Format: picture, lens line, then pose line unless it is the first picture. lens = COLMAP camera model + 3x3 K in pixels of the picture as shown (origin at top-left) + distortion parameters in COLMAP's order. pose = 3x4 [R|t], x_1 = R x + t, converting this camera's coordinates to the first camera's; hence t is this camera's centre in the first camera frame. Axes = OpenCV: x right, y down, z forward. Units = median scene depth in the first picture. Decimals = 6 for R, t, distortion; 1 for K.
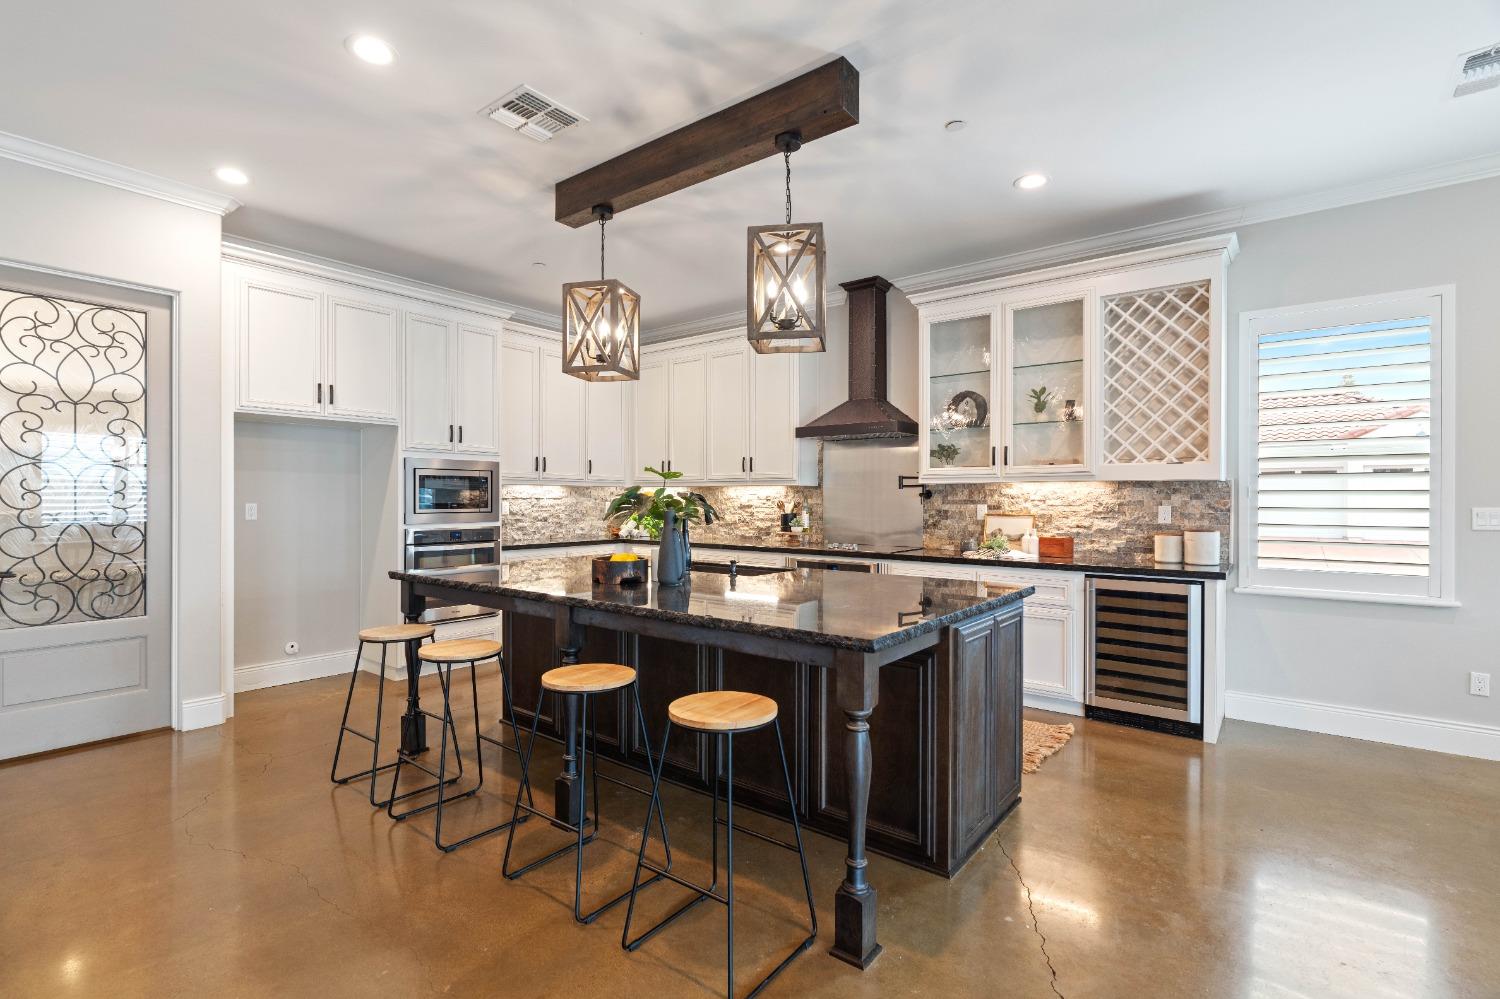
lens RADIAL K [[681.1, 0, 746.0], [0, 681.1, 494.1], [0, 0, 1]] dist [-0.007459, 0.002331]
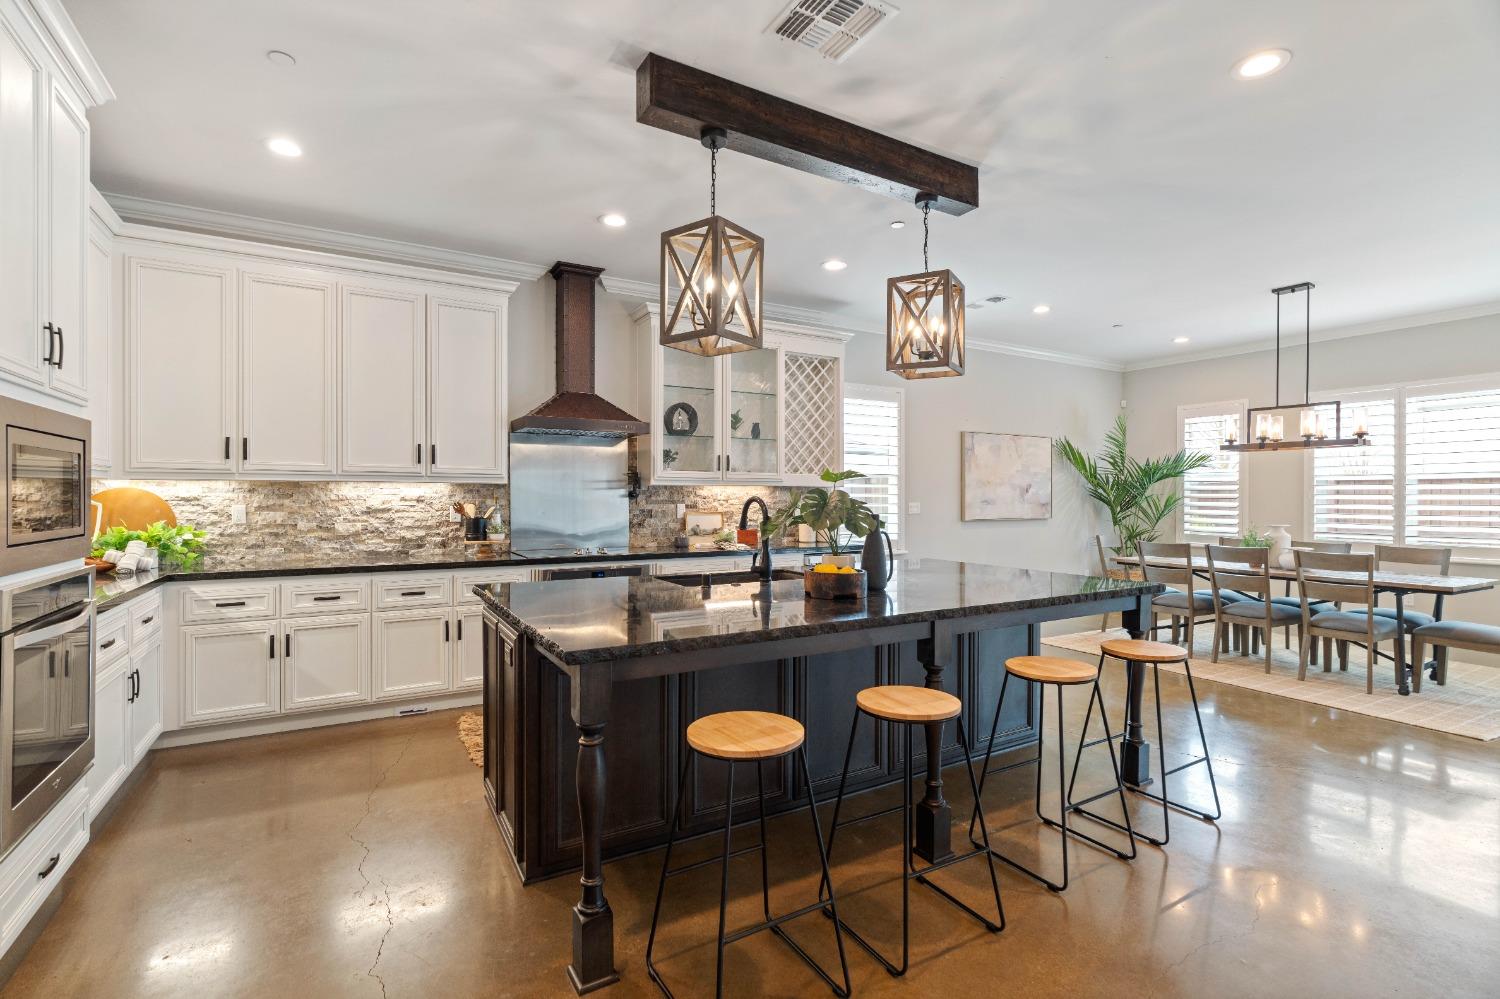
lens RADIAL K [[681.1, 0, 741.1], [0, 681.1, 503.7], [0, 0, 1]] dist [-0.007459, 0.002331]
pose [[0.380881, -0.012157, 0.924544, -0.722307], [-0.007397, 0.999842, 0.016195, -0.004812], [-0.924594, -0.013007, 0.380731, 0.520673]]
